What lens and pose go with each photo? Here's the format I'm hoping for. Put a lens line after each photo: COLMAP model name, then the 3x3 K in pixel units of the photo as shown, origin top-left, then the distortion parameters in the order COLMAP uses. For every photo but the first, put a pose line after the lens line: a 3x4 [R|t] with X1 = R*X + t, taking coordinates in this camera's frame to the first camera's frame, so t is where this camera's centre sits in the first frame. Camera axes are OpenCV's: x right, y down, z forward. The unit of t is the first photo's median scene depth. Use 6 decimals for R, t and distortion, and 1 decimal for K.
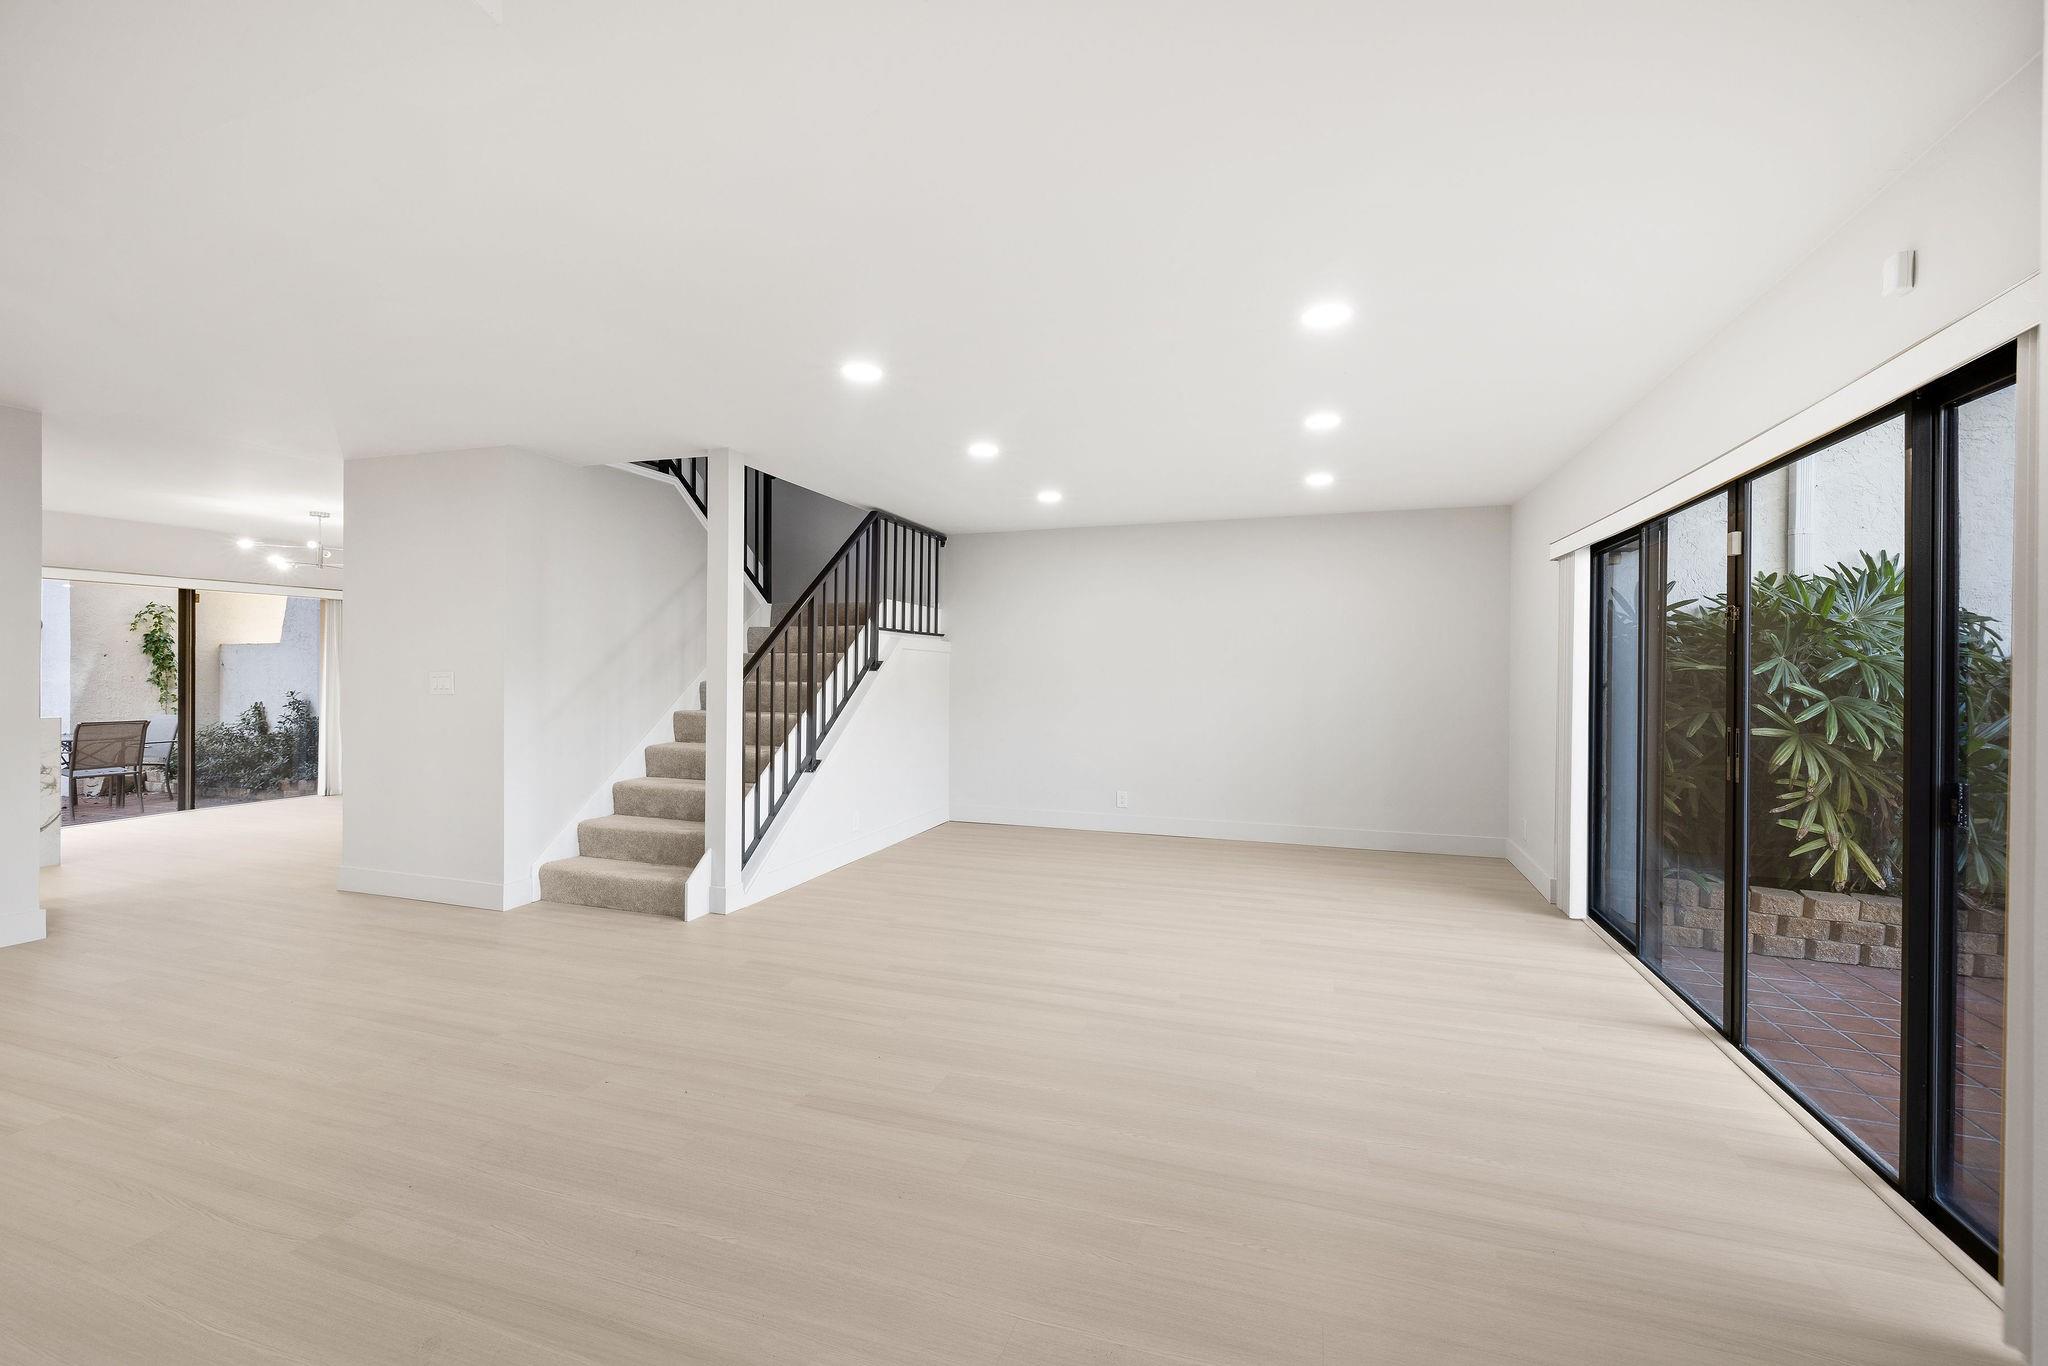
lens RADIAL K [[857.9, 0, 1019.8], [0, 857.9, 673.0], [0, 0, 1]] dist [0.001074, 0.000054]
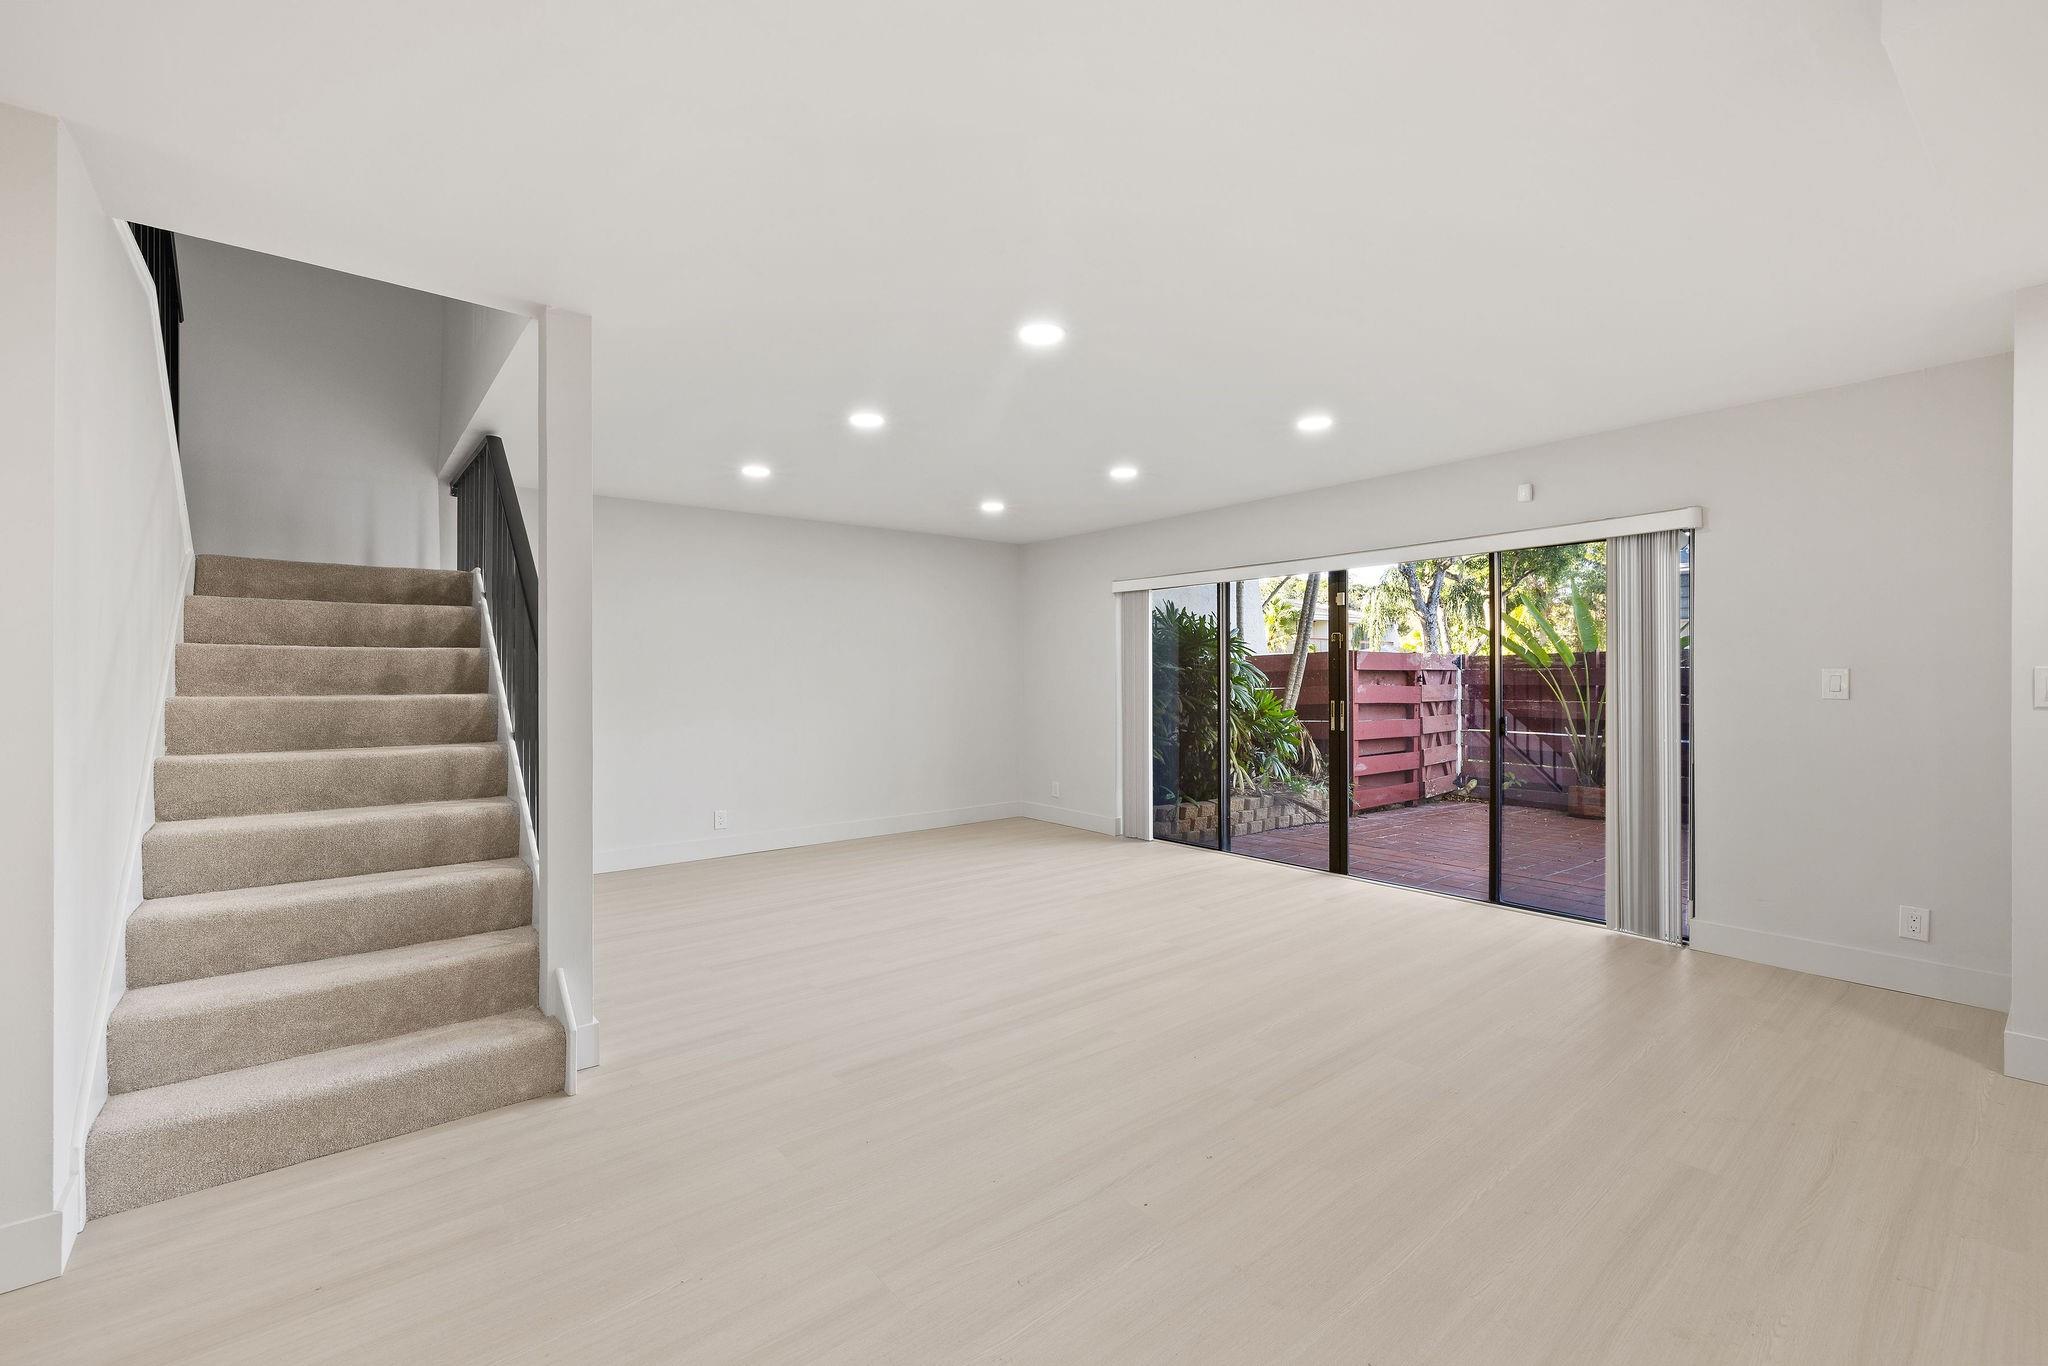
lens RADIAL K [[857.9, 0, 1019.8], [0, 857.9, 673.0], [0, 0, 1]] dist [0.001074, 0.000054]
pose [[0.530104, -0.003850, 0.847924, -0.599077], [0.010744, 0.999940, -0.002177, 0.001744], [-0.847865, 0.010264, 0.530113, 0.344898]]
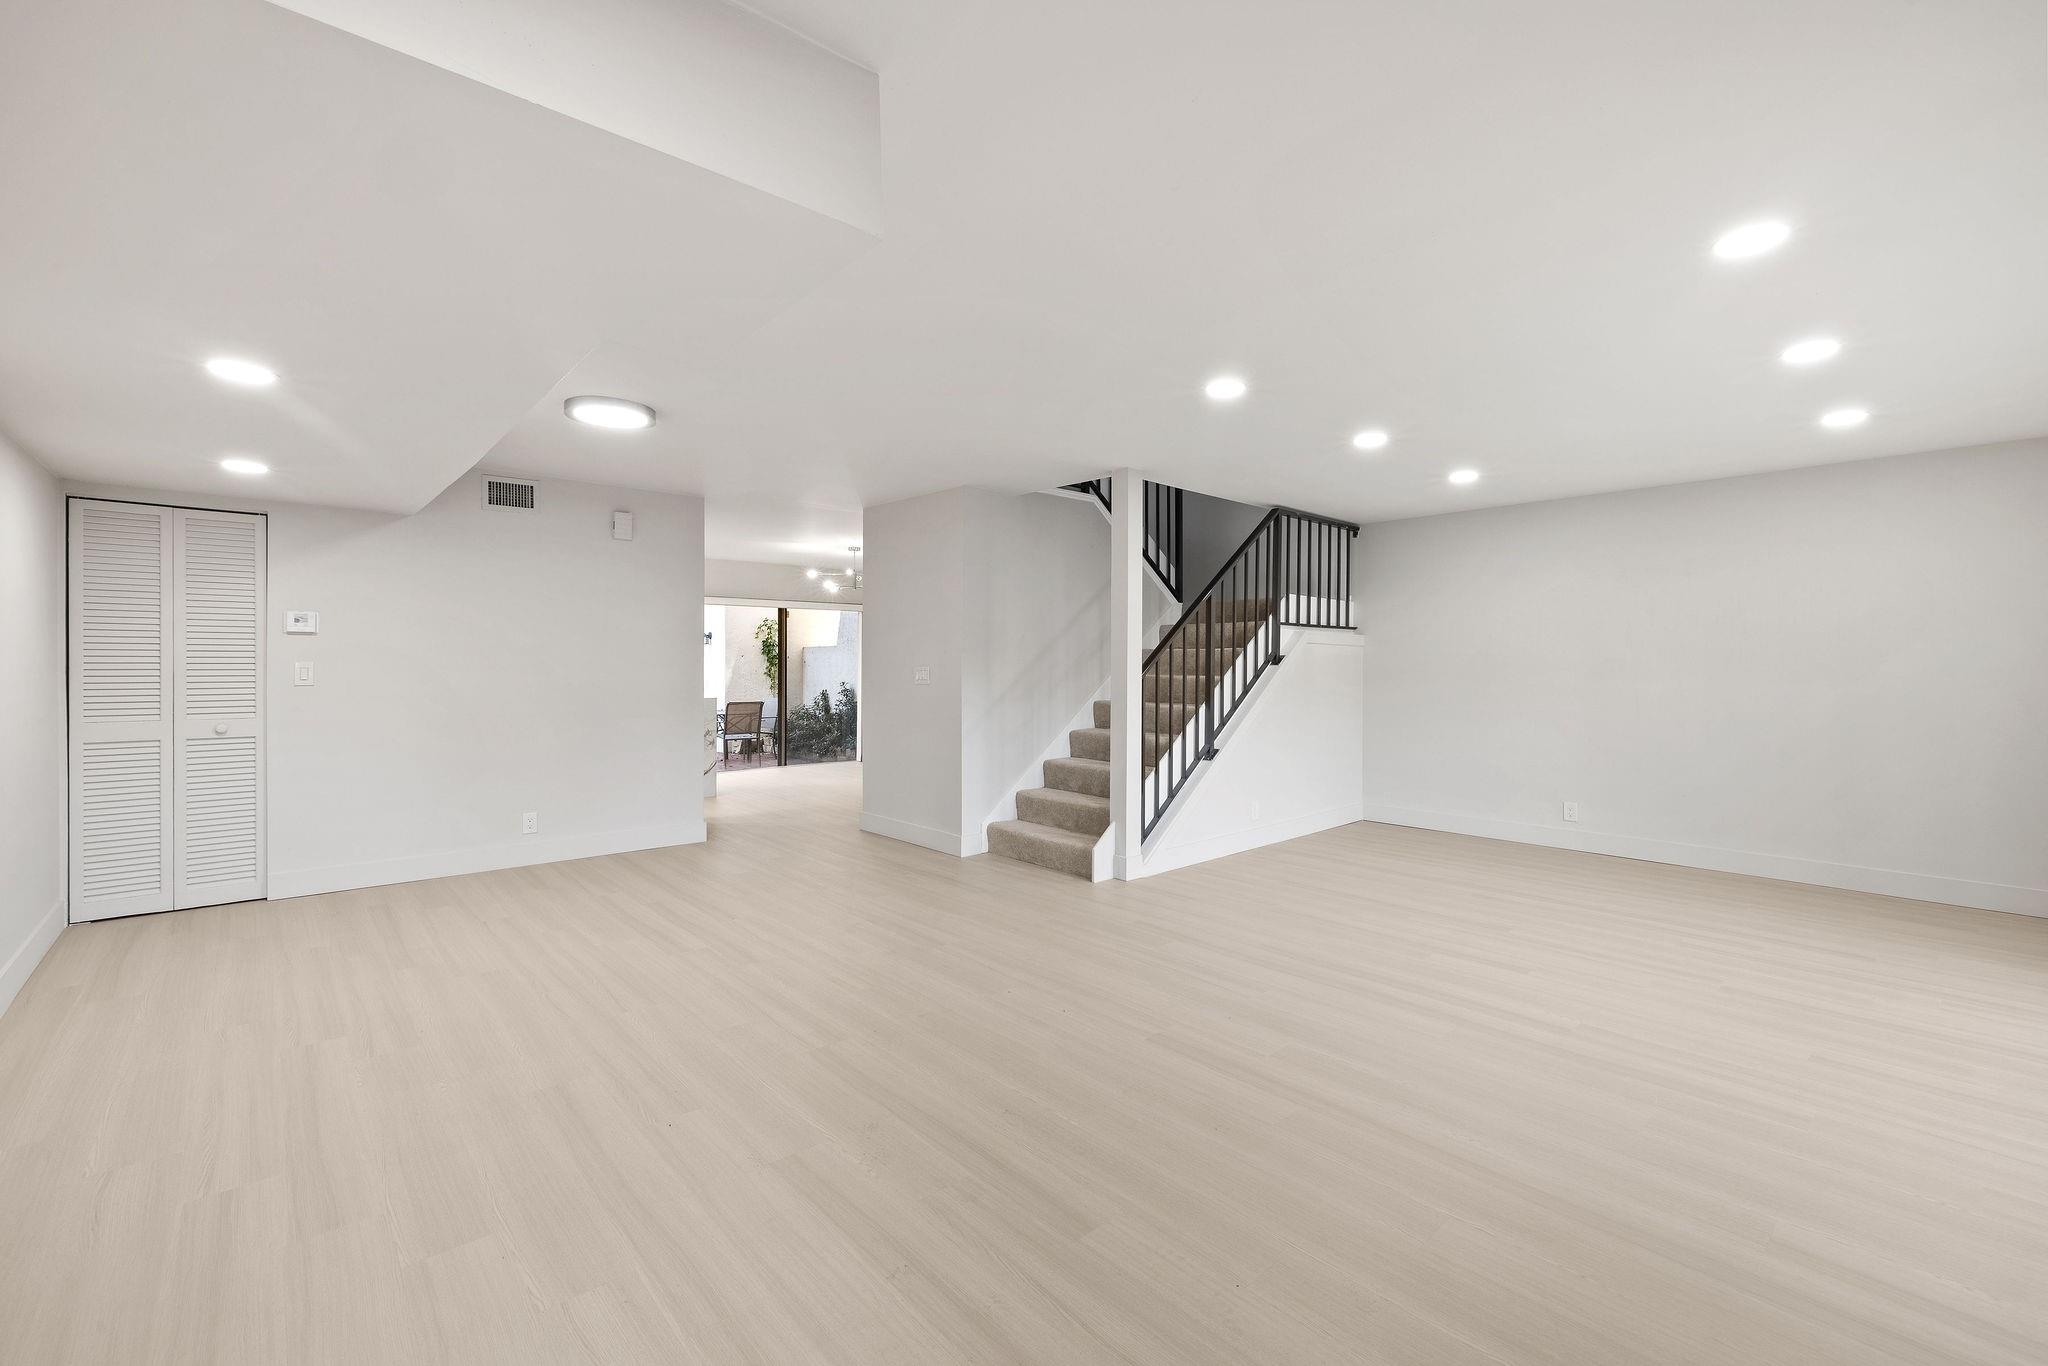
lens RADIAL K [[859.4, 0, 1021.7], [0, 859.4, 665.5], [0, 0, 1]] dist [0.001952, 0.000309]
pose [[0.873147, -0.002490, -0.487450, 0.075096], [0.000963, 0.999994, -0.003383, 0.001145], [0.487455, 0.002485, 0.873144, -0.046234]]
